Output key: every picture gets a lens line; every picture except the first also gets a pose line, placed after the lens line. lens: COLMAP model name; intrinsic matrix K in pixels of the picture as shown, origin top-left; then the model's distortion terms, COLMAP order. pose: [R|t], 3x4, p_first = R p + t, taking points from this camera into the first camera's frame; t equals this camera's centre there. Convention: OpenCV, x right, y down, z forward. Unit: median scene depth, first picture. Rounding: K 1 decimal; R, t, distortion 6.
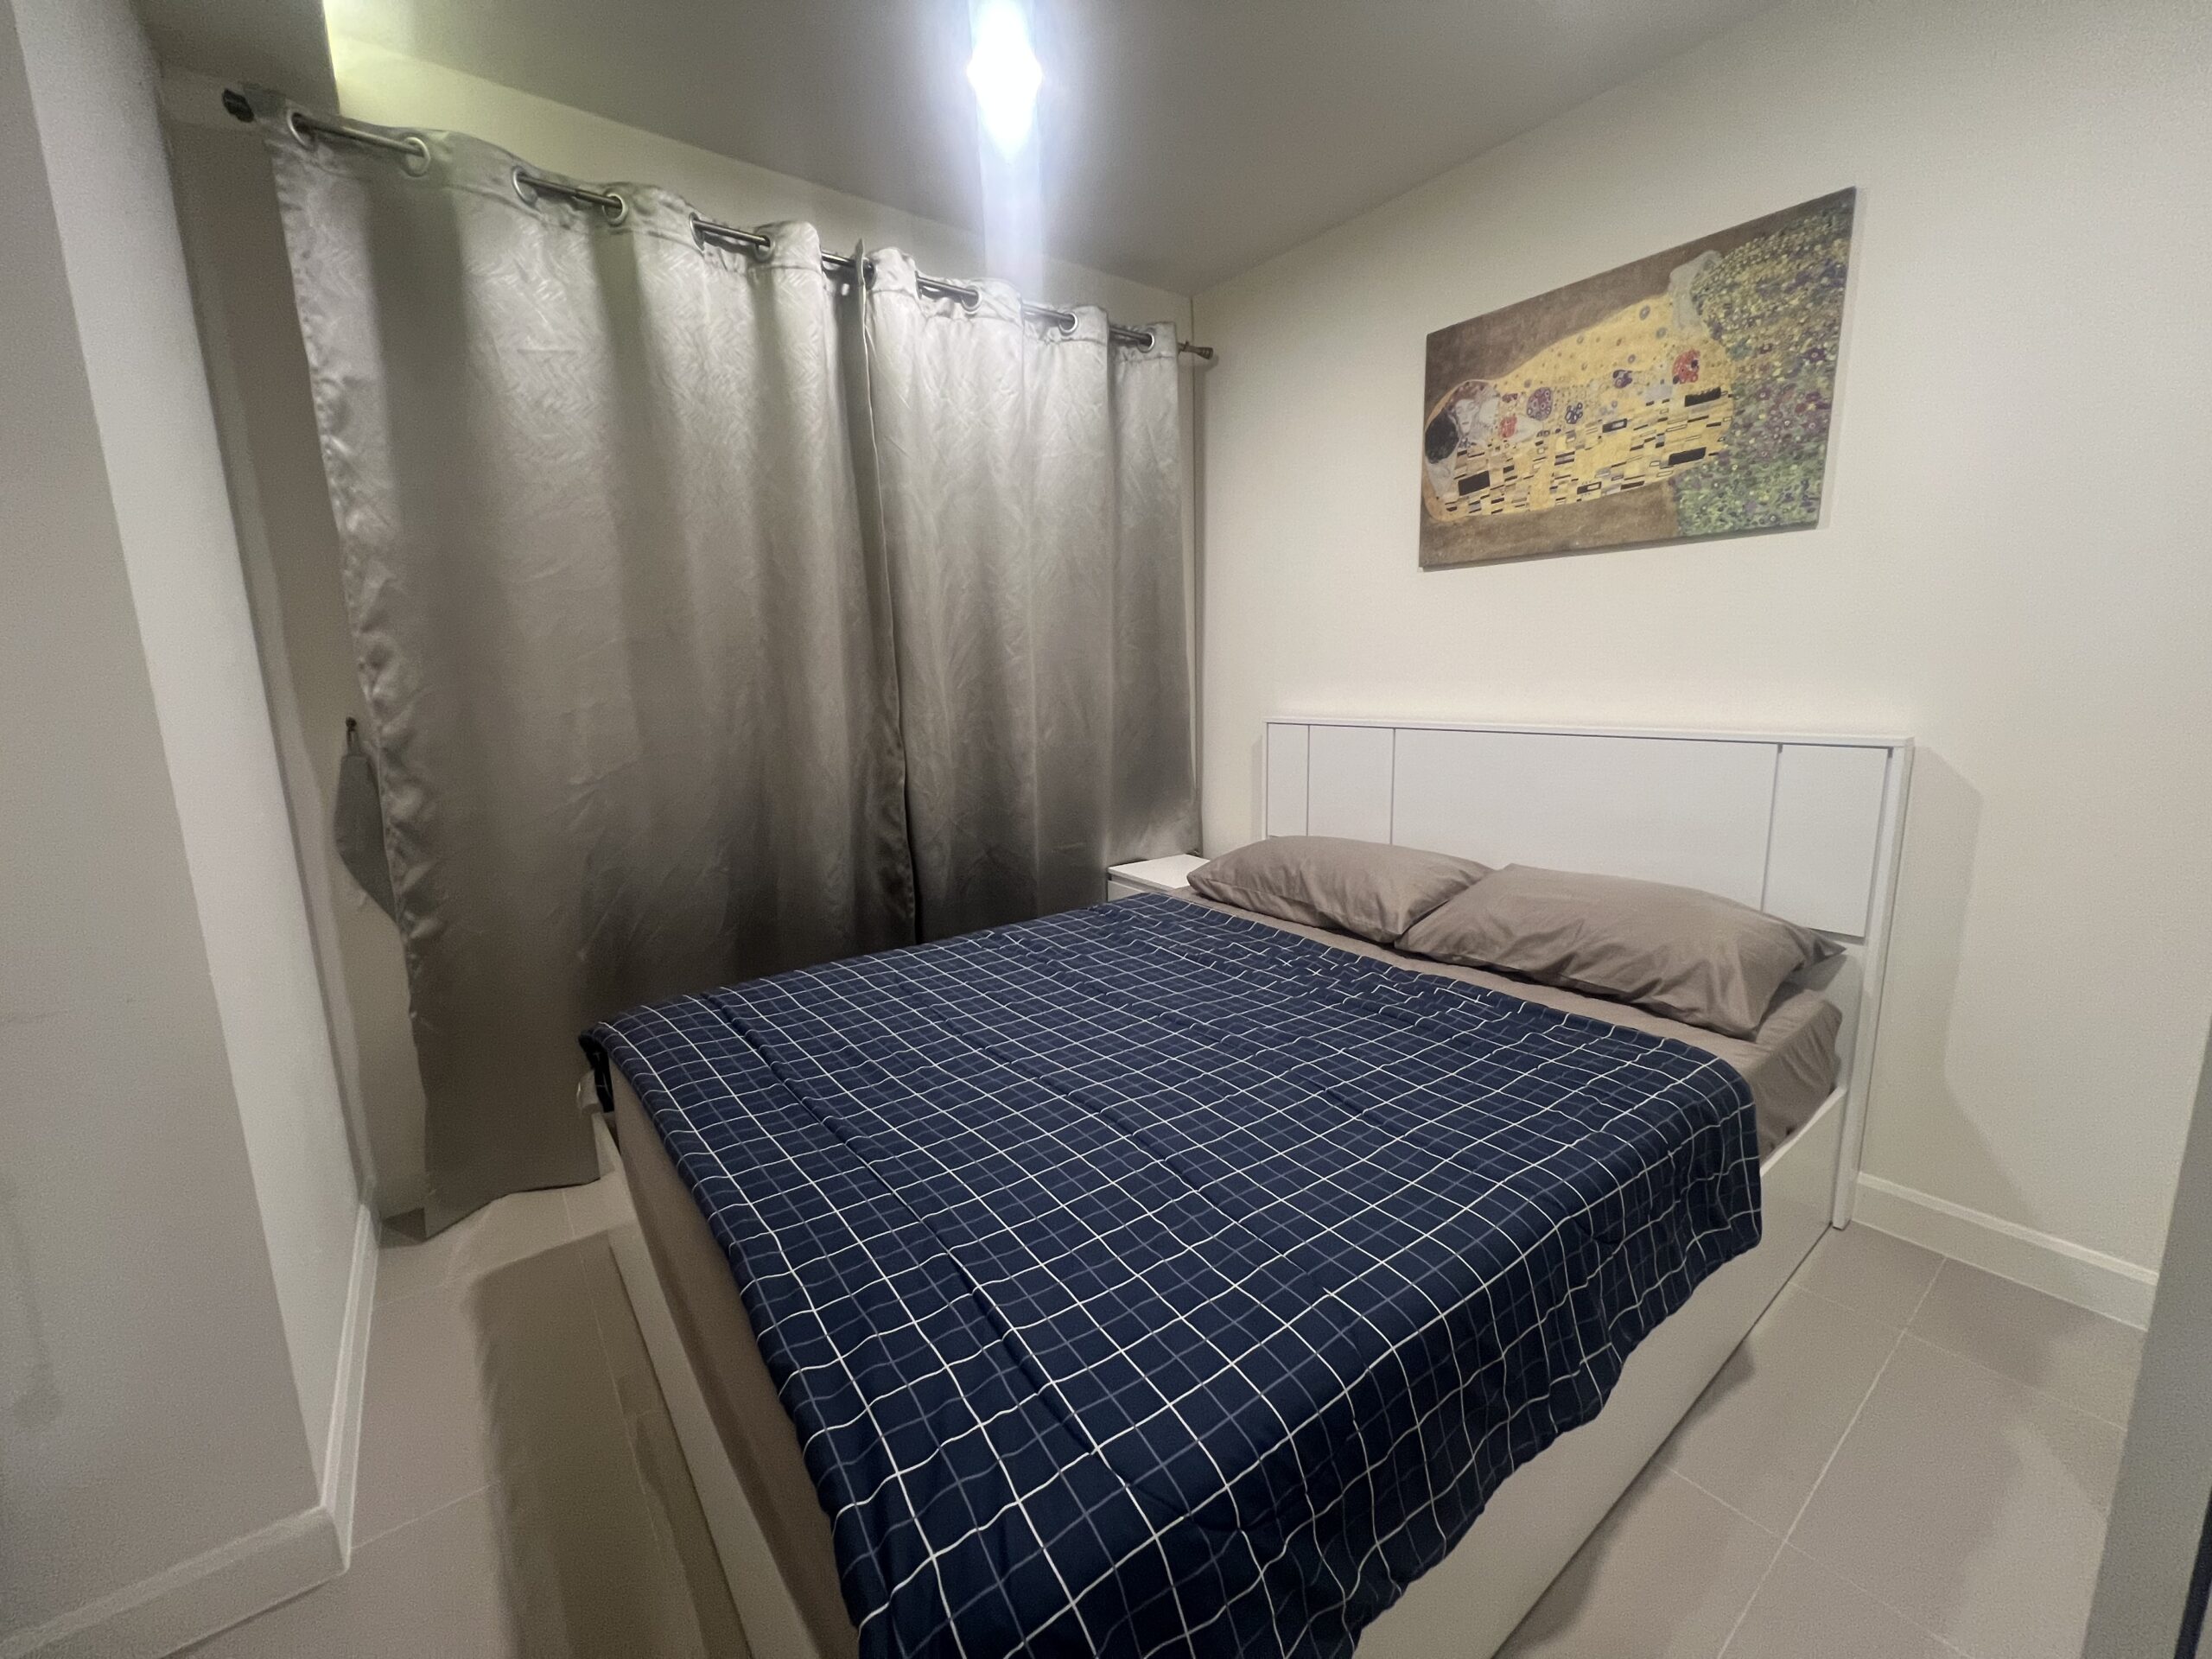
lens RADIAL K [[889.2, 0, 1116.8], [0, 889.2, 827.6], [0, 0, 1]] dist [-0.005824, 0.001951]
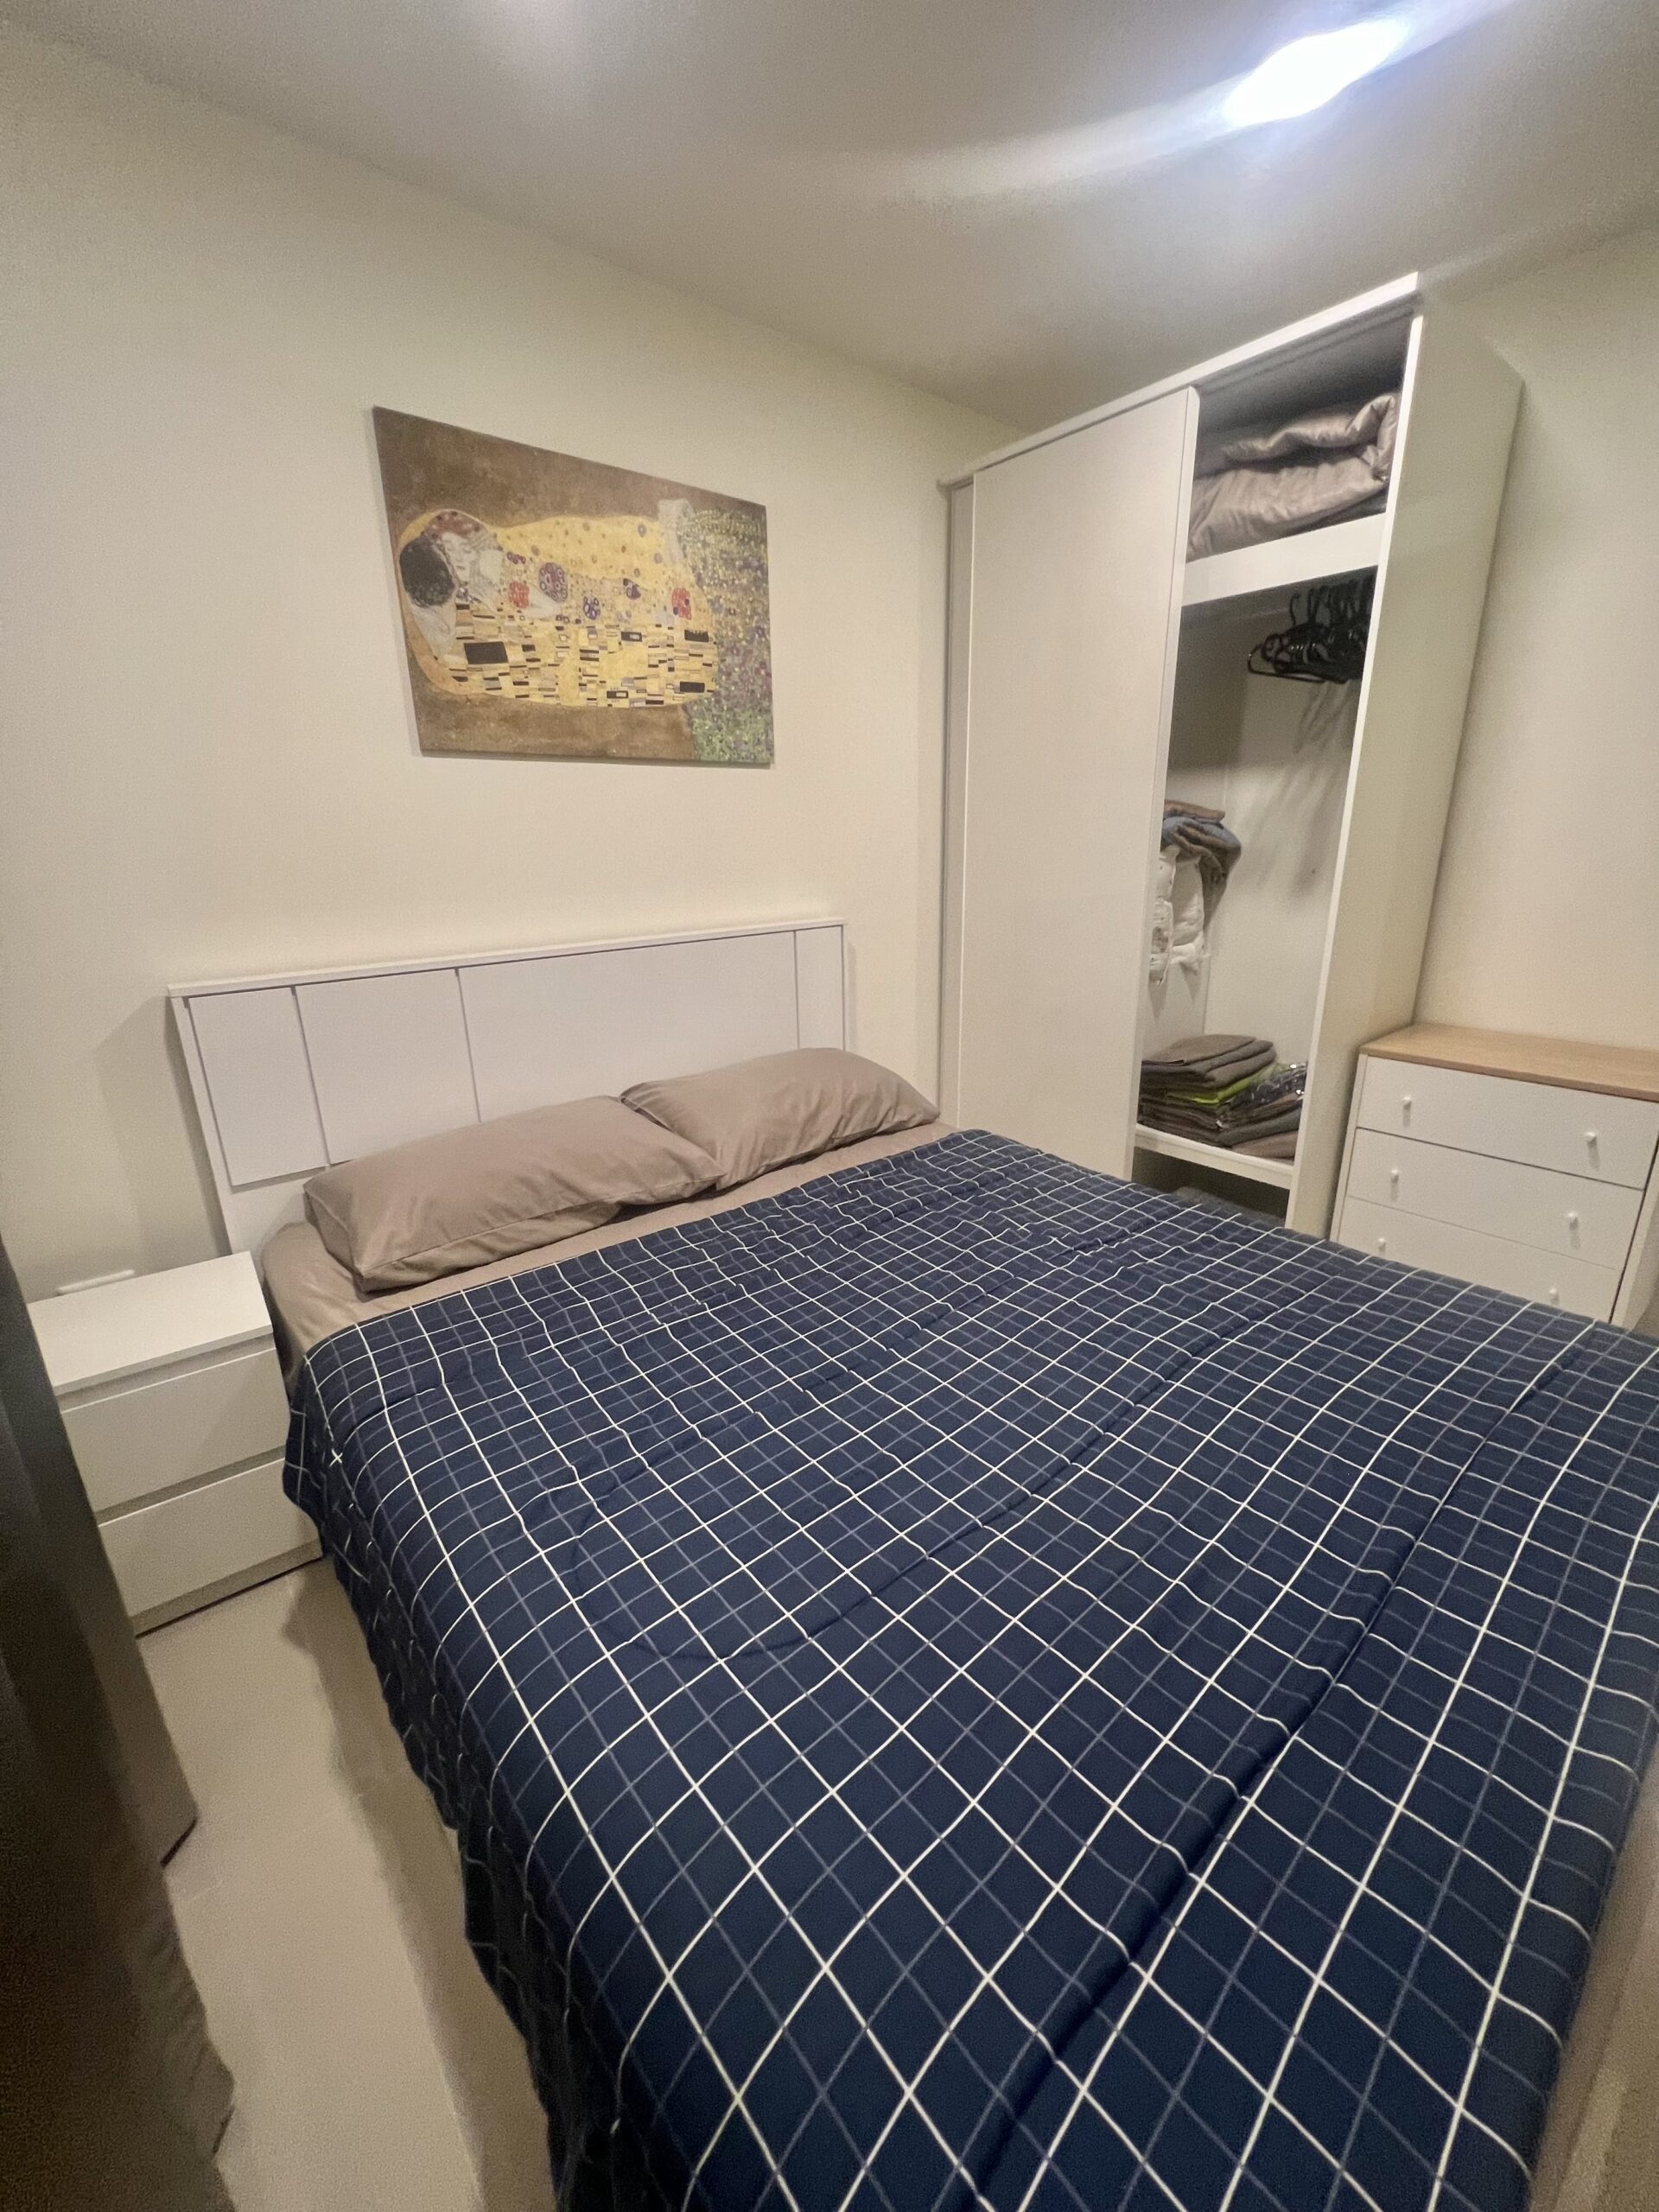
lens RADIAL K [[889.4, 0, 827.9], [0, 889.4, 1099.3], [0, 0, 1]] dist [-0.006219, 0.001106]
pose [[-0.034386, -0.267404, 0.962971, -0.511822], [0.192793, 0.943668, 0.268928, -0.166735], [-0.980637, 0.194901, 0.019105, 0.784375]]
